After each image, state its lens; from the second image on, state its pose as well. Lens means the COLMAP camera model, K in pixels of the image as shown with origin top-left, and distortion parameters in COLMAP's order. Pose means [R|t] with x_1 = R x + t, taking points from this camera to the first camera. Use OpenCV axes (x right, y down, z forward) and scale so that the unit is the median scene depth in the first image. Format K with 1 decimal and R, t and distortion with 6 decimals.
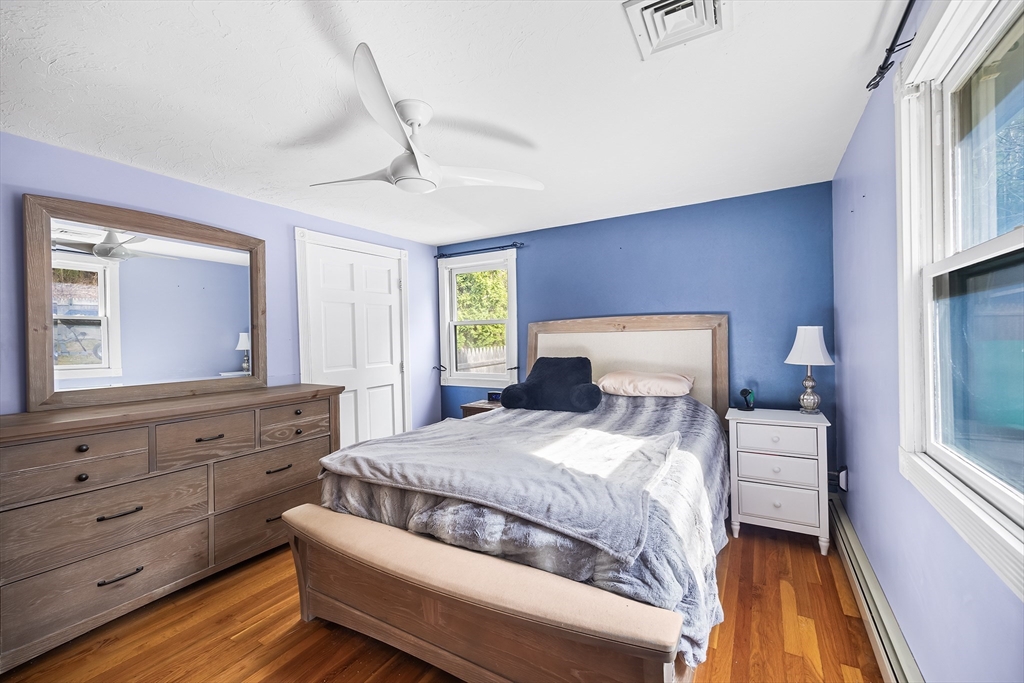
lens RADIAL K [[417.0, 0, 514.8], [0, 417.0, 341.2], [0, 0, 1]] dist [0.010259, -0.000807]
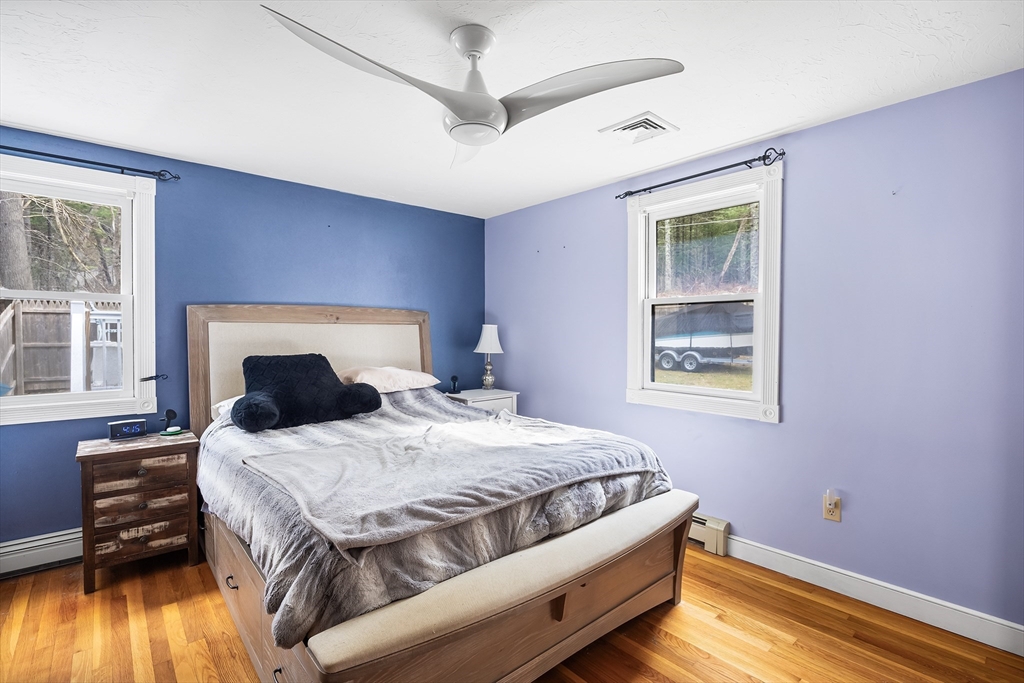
lens RADIAL K [[483.6, 0, 514.6], [0, 483.6, 338.8], [0, 0, 1]] dist [-0.002388, -0.000114]
pose [[0.312210, 0.001575, 0.950012, -0.753089], [-0.002055, 0.999997, -0.000983, 0.011203], [-0.950011, -0.001645, 0.312212, 0.435253]]
